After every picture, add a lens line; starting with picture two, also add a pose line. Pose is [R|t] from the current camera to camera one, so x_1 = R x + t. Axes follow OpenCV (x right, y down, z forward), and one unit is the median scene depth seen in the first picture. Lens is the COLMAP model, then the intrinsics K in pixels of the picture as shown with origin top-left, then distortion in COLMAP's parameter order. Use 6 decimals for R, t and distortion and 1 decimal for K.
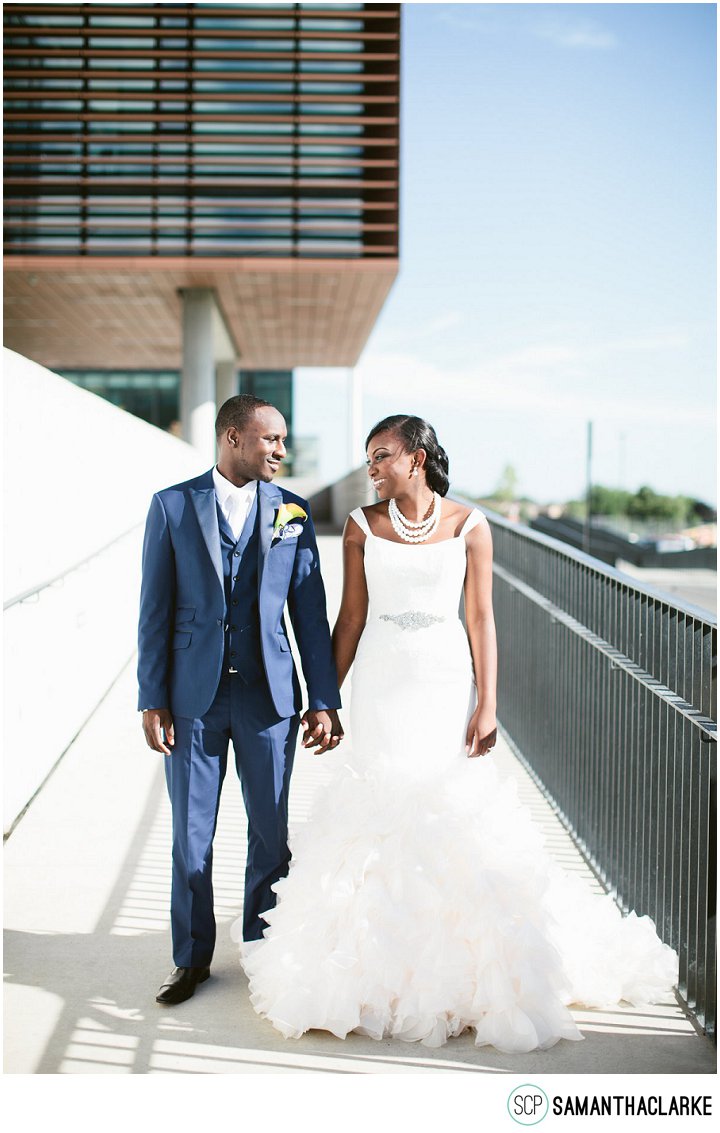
lens RADIAL K [[1652.9, 0, 360.0], [0, 1652.9, 566.5], [0, 0, 1]] dist [0.240997, 0.014468]
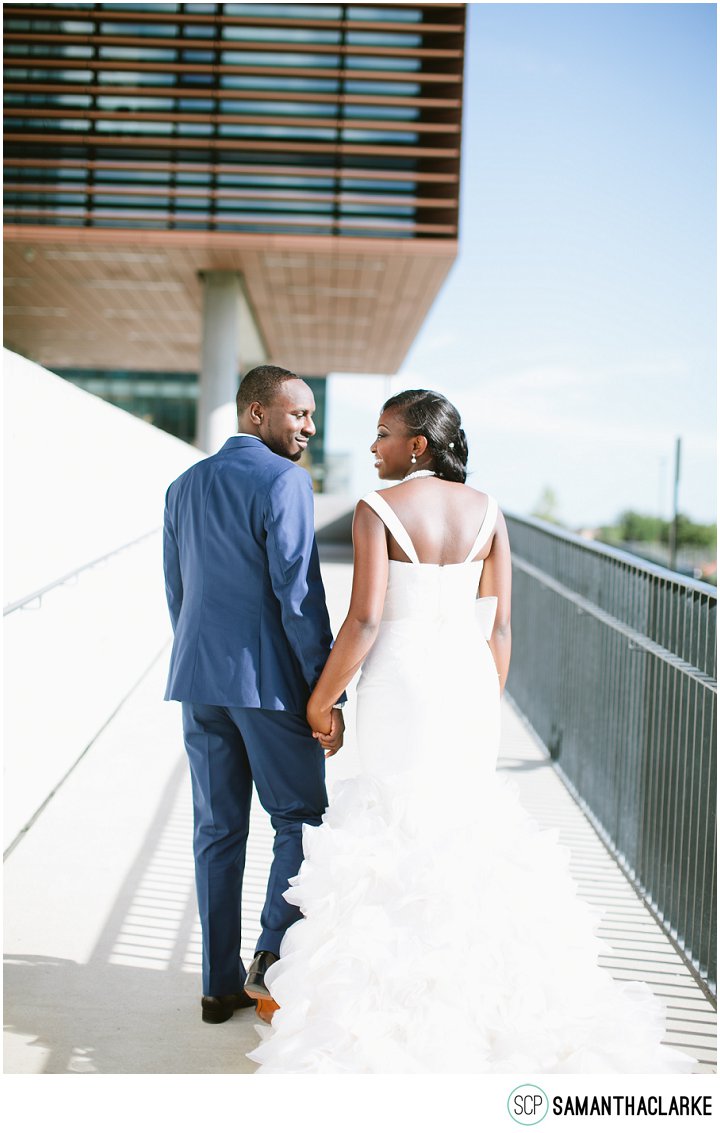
lens RADIAL K [[1652.9, 0, 360.0], [0, 1652.9, 566.5], [0, 0, 1]] dist [0.240997, 0.014468]
pose [[0.999386, 0.030464, -0.017313, -0.006017], [-0.030652, 0.999473, -0.010715, -0.007277], [0.016977, 0.011239, 0.999793, 0.136780]]
